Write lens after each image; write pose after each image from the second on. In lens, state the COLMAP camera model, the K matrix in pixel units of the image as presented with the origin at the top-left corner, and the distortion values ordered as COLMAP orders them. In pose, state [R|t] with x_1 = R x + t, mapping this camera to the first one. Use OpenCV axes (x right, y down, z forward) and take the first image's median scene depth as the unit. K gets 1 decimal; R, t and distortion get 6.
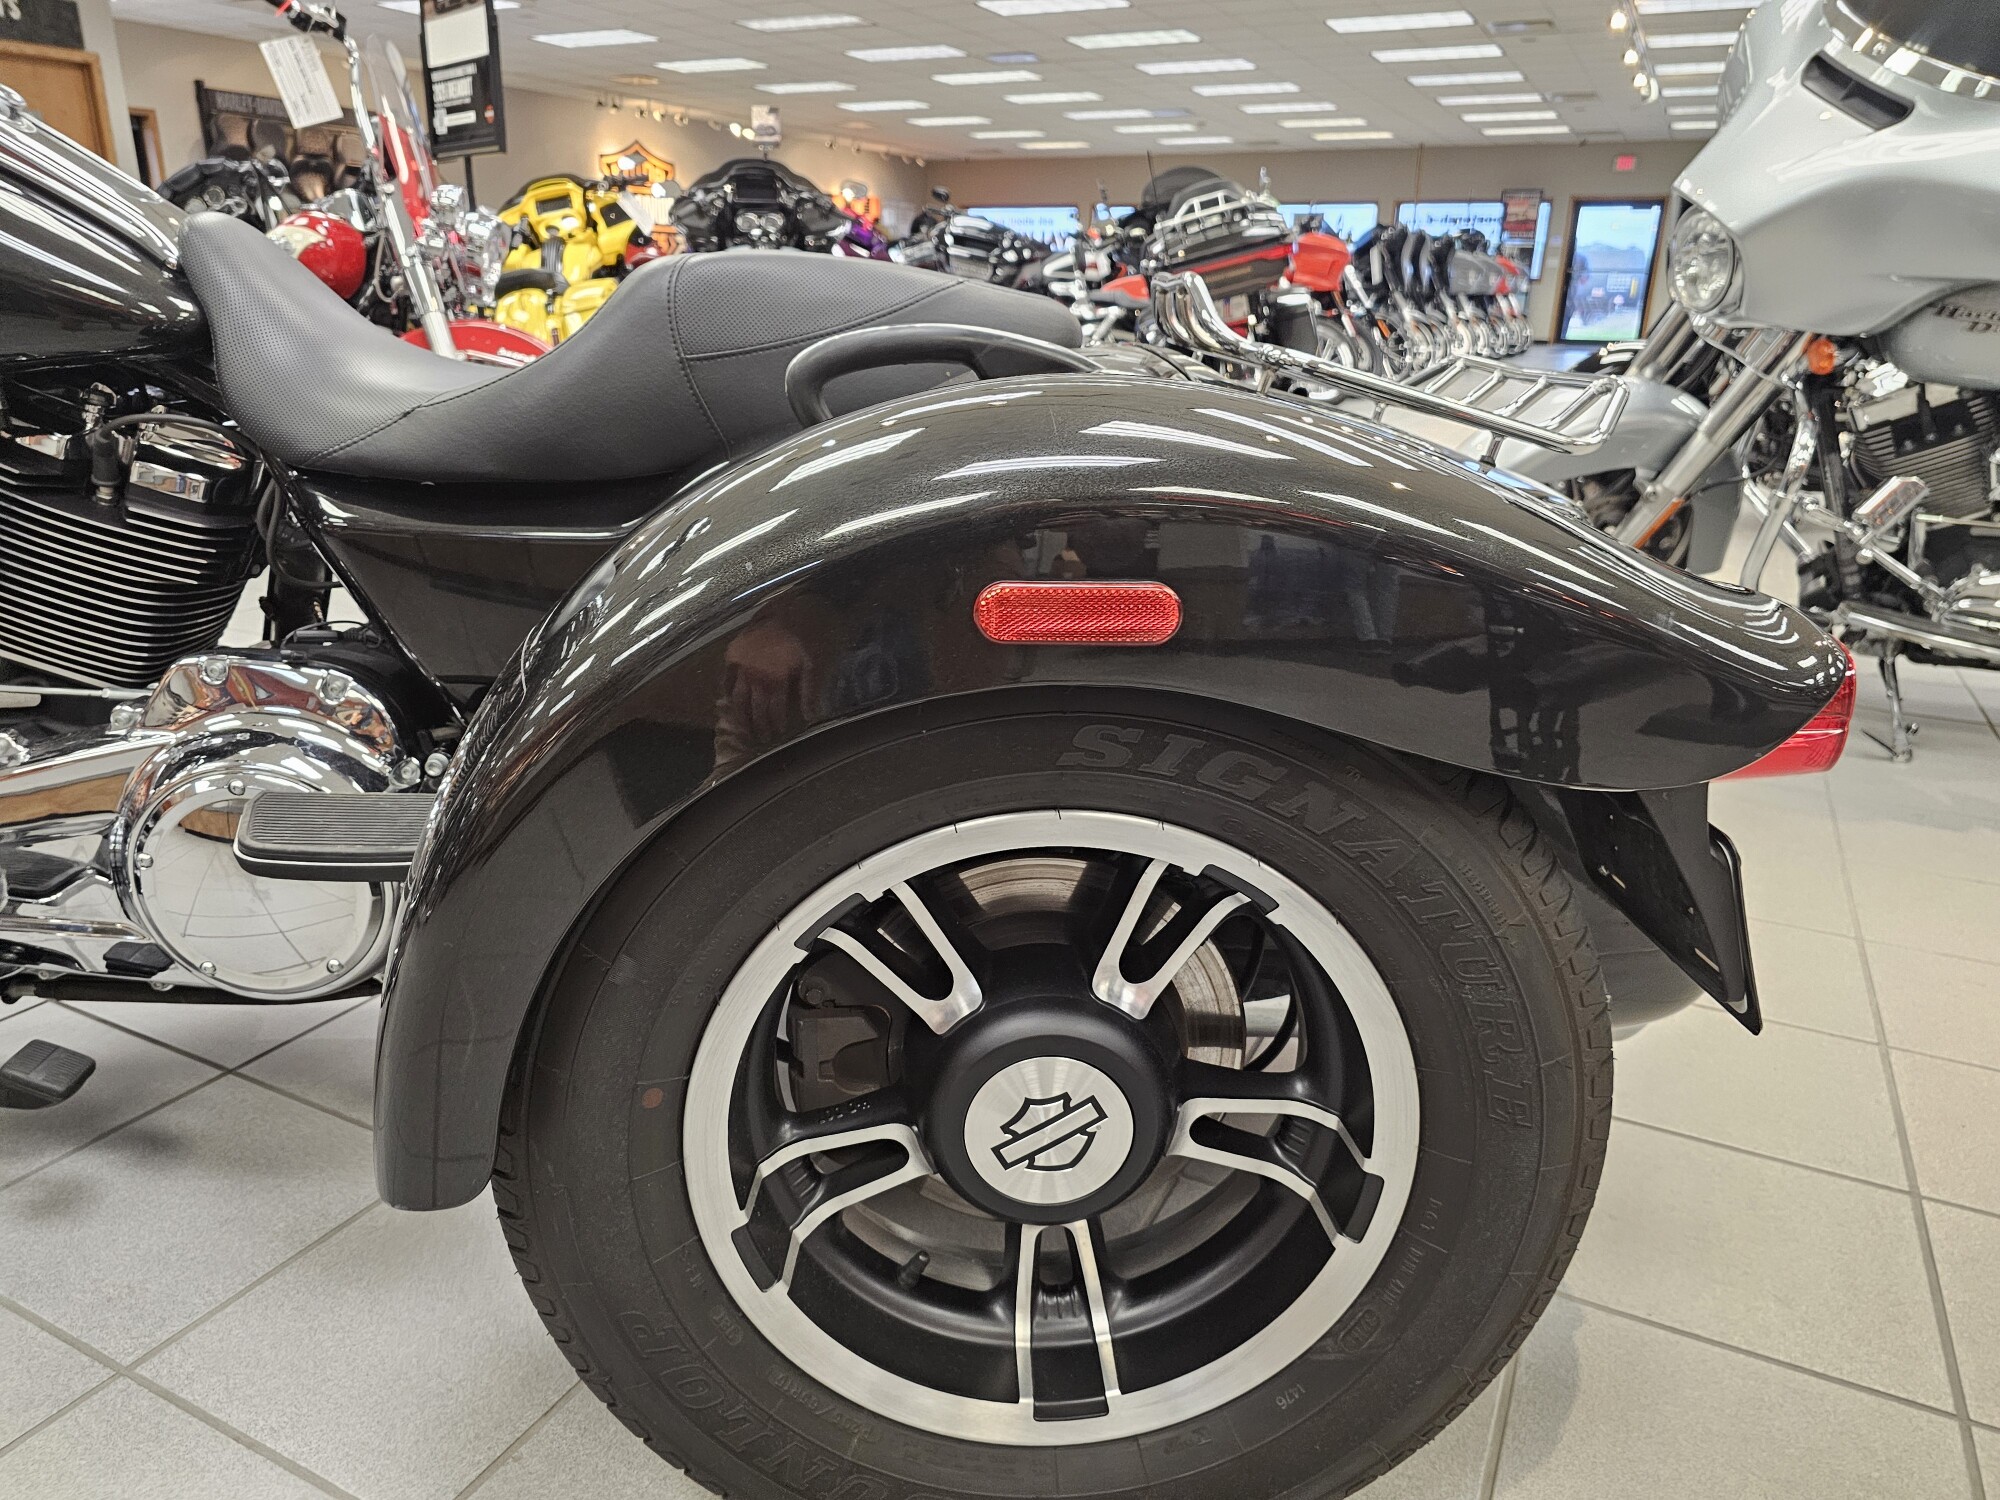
lens RADIAL K [[1360.4, 0, 970.8], [0, 1360.4, 752.2], [0, 0, 1]] dist [0.032228, -0.031048]
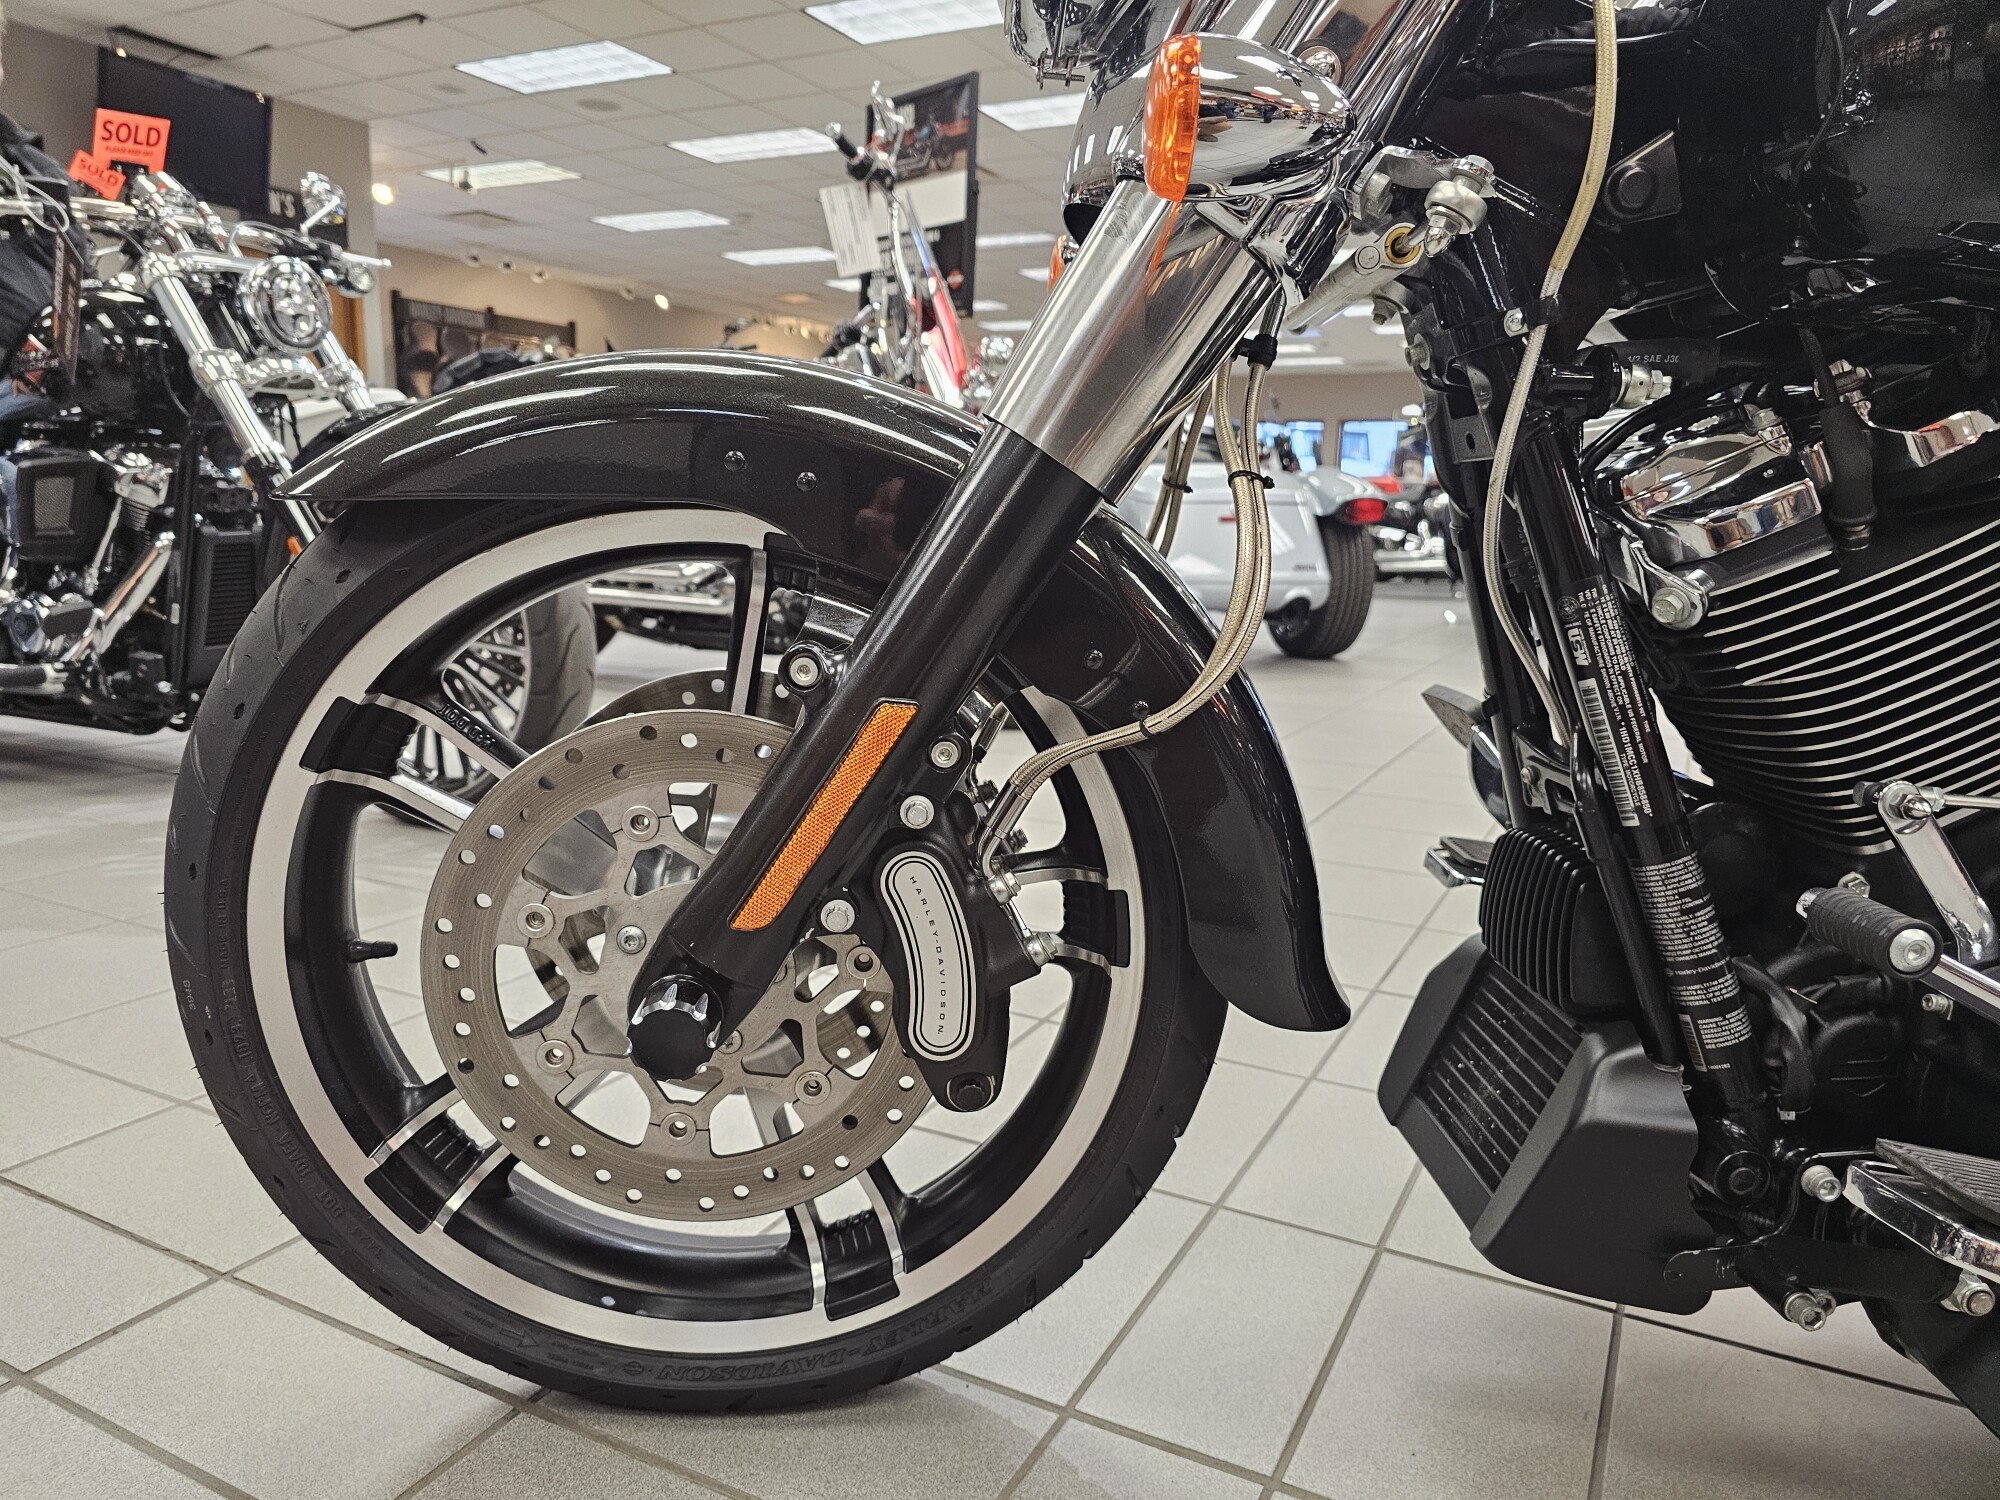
lens RADIAL K [[1353.8, 0, 971.9], [0, 1353.8, 755.6], [0, 0, 1]] dist [0.086026, -0.086708]
pose [[0.999774, 0.011082, -0.018154, -0.101864], [-0.013615, 0.989195, -0.145971, 0.003155], [0.016340, 0.146185, 0.989122, 0.029558]]
